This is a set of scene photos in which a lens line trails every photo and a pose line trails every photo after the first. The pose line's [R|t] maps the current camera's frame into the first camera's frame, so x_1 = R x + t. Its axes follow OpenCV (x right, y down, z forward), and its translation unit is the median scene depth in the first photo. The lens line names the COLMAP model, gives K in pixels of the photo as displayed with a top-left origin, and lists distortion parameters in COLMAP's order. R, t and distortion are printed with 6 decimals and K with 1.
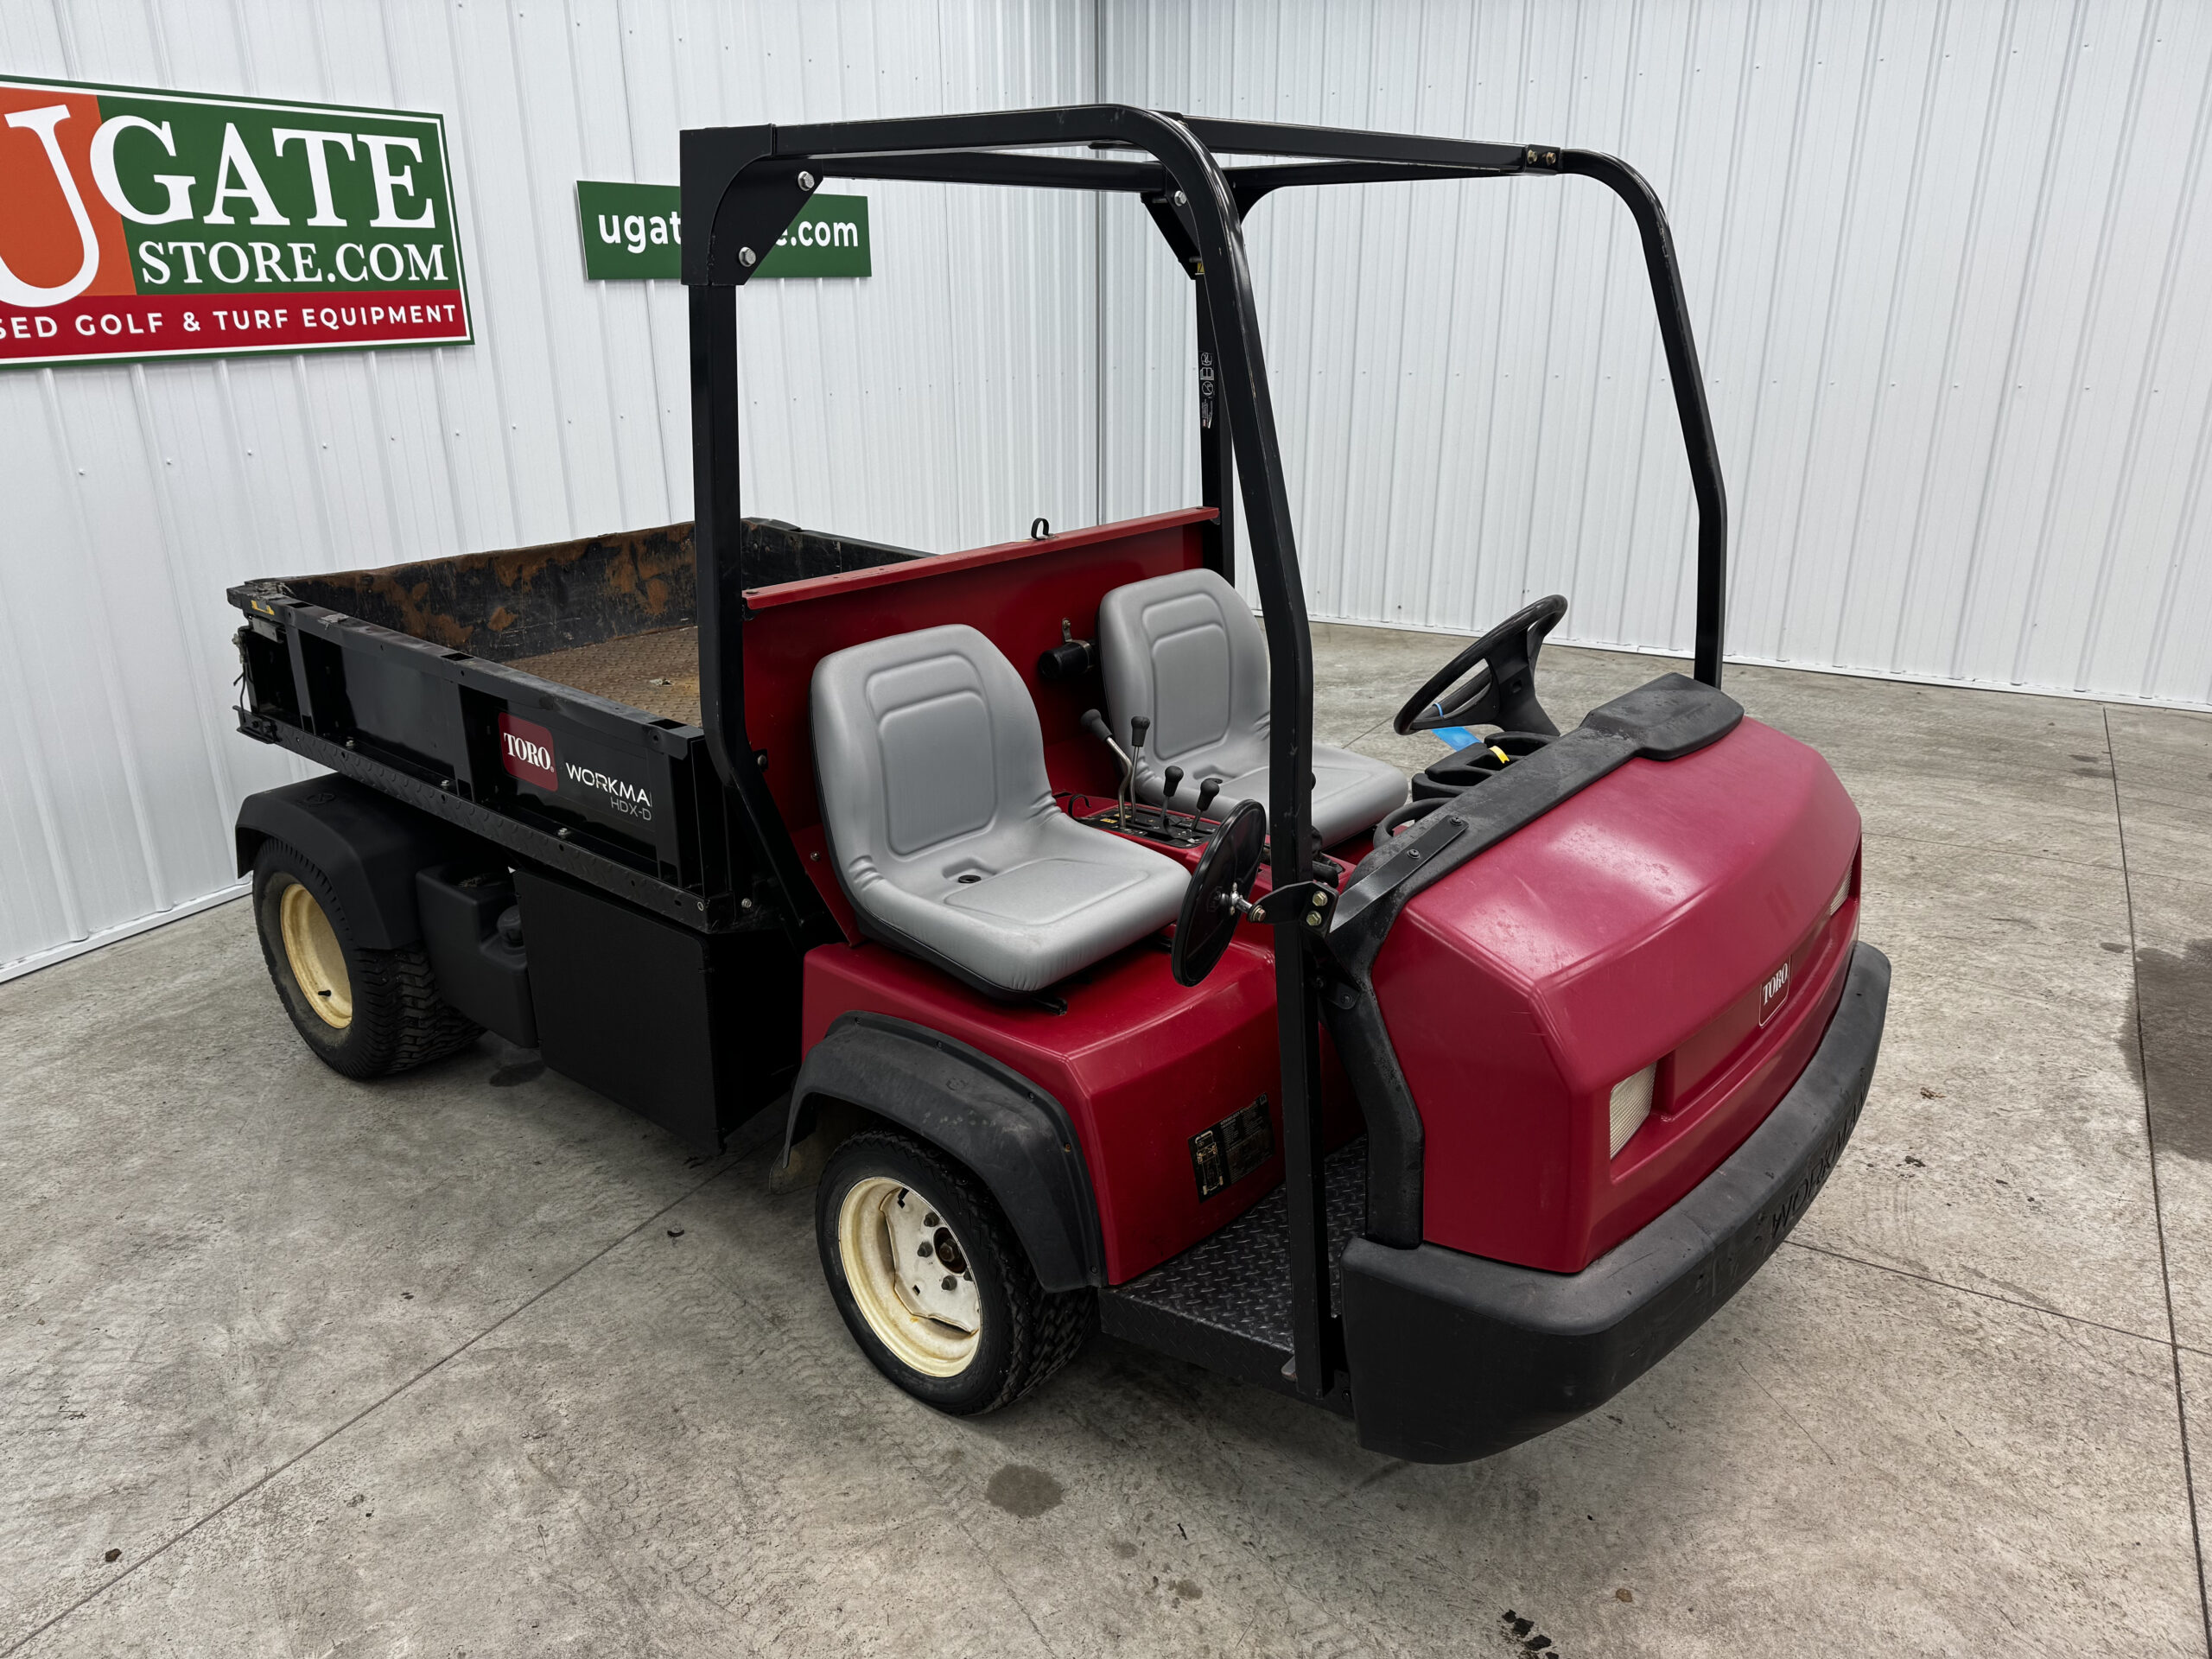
lens RADIAL K [[1554.6, 0, 1084.5], [0, 1554.6, 842.7], [0, 0, 1]] dist [0.030788, -0.045765]
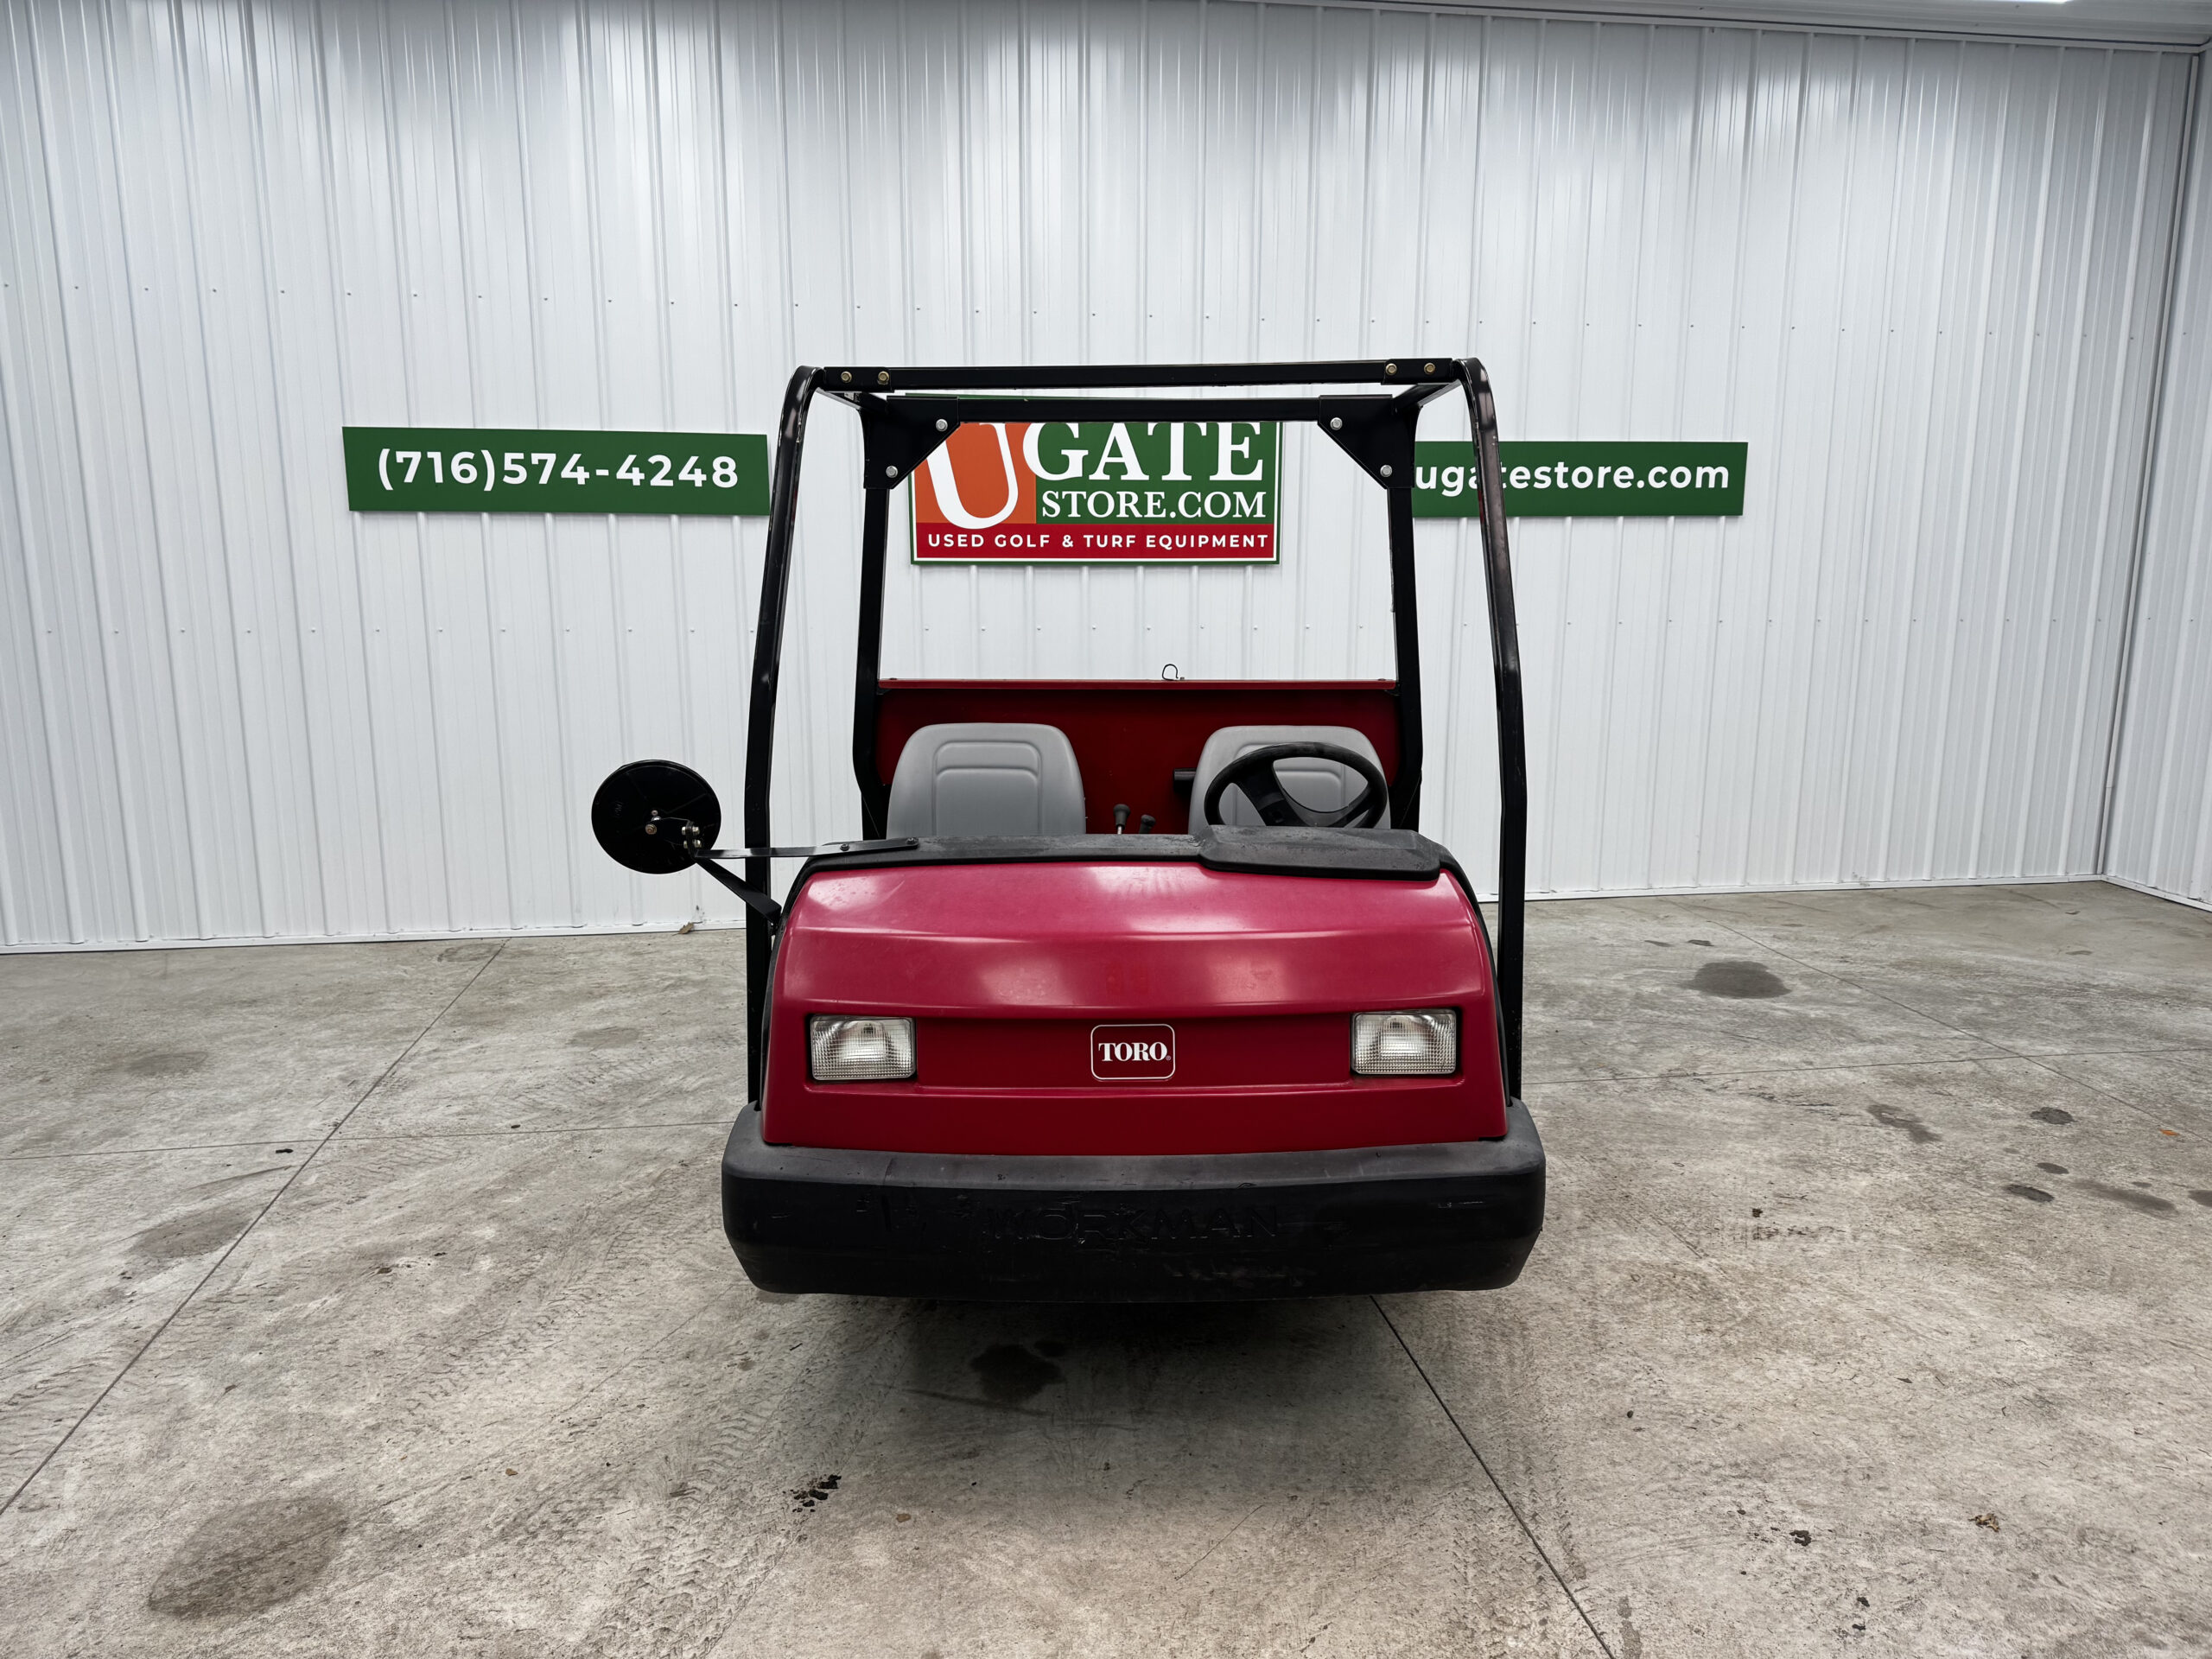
lens RADIAL K [[1554.6, 0, 1089.4], [0, 1554.6, 834.2], [0, 0, 1]] dist [0.030788, -0.045765]
pose [[0.609928, 0.143982, -0.779267, 0.665308], [-0.273635, 0.961137, -0.036587, -0.006330], [0.743715, 0.235550, 0.625623, 0.124247]]
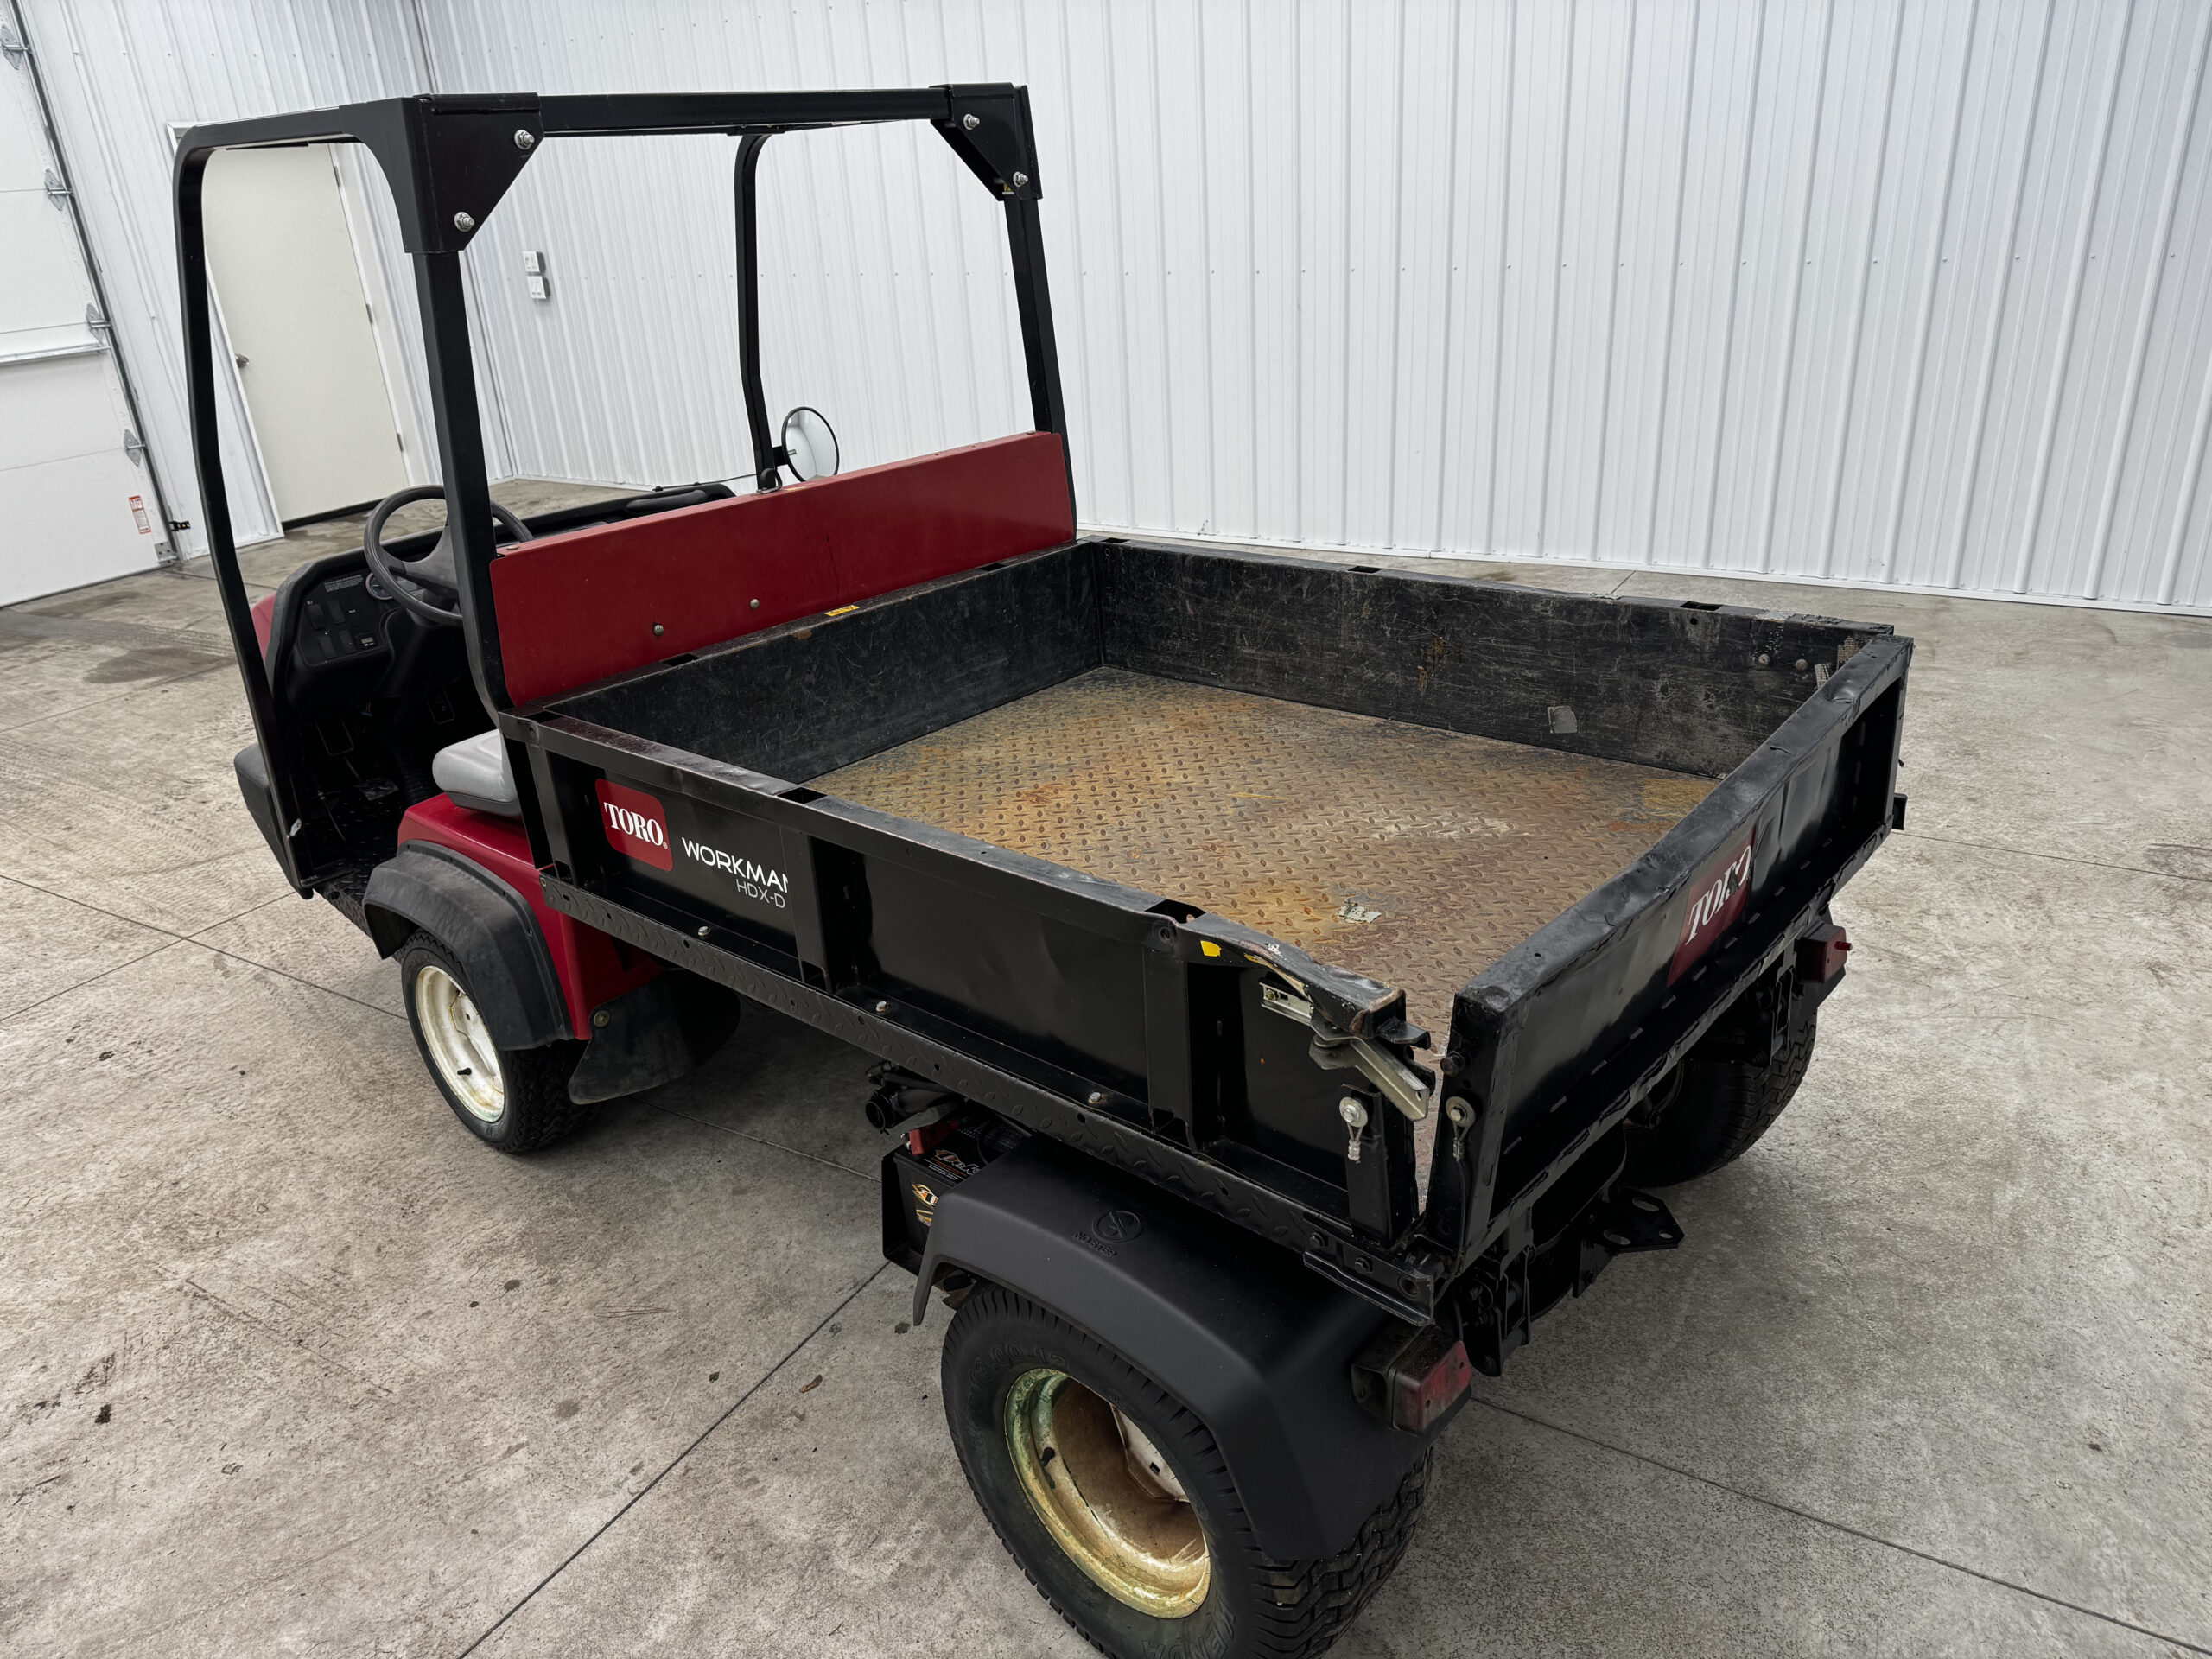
lens RADIAL K [[1554.6, 0, 1104.9], [0, 1554.6, 831.1], [0, 0, 1]] dist [0.030788, -0.045765]
pose [[-0.998070, 0.033415, 0.052339, -0.193798], [0.060367, 0.719655, 0.691703, -0.491841], [-0.014553, 0.693528, -0.720283, 1.293078]]
